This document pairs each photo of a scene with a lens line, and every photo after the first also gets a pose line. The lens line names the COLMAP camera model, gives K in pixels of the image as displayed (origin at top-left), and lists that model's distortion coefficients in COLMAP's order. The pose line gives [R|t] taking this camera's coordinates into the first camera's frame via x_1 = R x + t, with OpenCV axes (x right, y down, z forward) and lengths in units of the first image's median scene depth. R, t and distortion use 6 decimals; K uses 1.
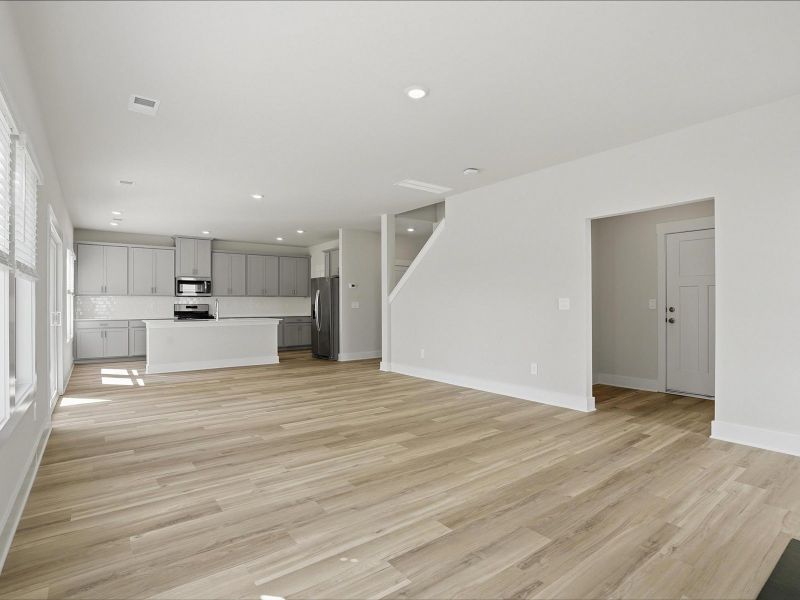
lens RADIAL K [[417.2, 0, 398.6], [0, 417.2, 301.9], [0, 0, 1]] dist [-0.055905, 0.021101]
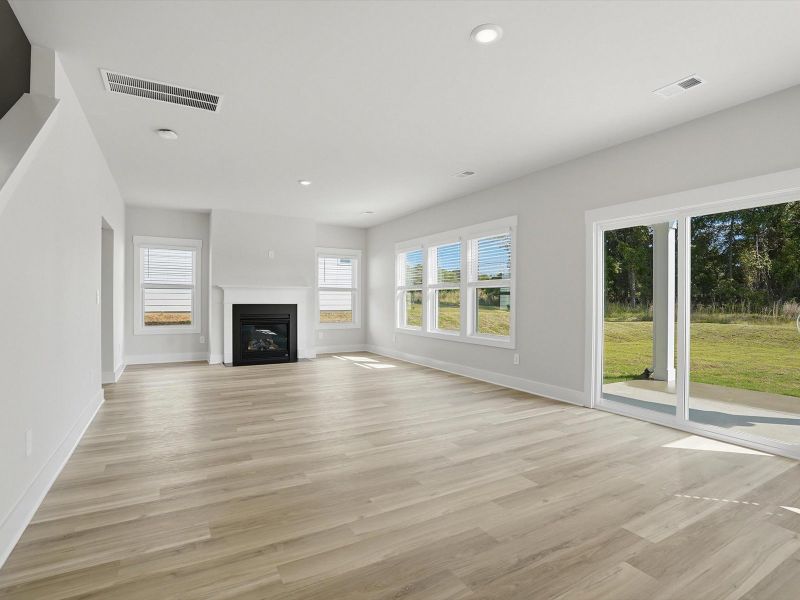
lens RADIAL K [[417.2, 0, 398.6], [0, 417.2, 301.9], [0, 0, 1]] dist [-0.055905, 0.021101]
pose [[-0.993017, -0.005024, 0.117862, -0.425971], [-0.004972, 0.999987, 0.000742, 0.011359], [-0.117865, 0.000151, -0.993030, 2.004051]]
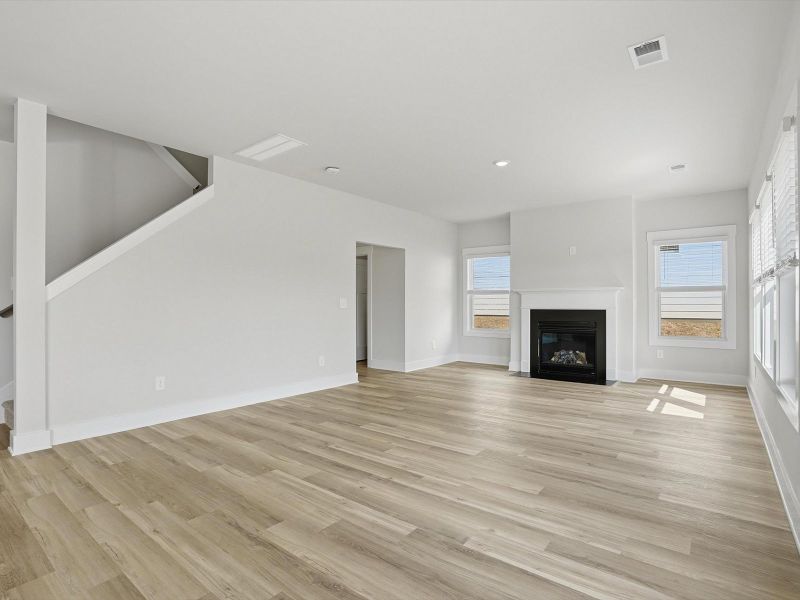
lens RADIAL K [[417.2, 0, 398.6], [0, 417.2, 301.9], [0, 0, 1]] dist [-0.055905, 0.021101]
pose [[-0.257110, 0.006438, 0.966361, -0.956005], [-0.002494, 0.999970, -0.007326, 0.010162], [-0.966379, -0.004293, -0.257087, 1.264647]]
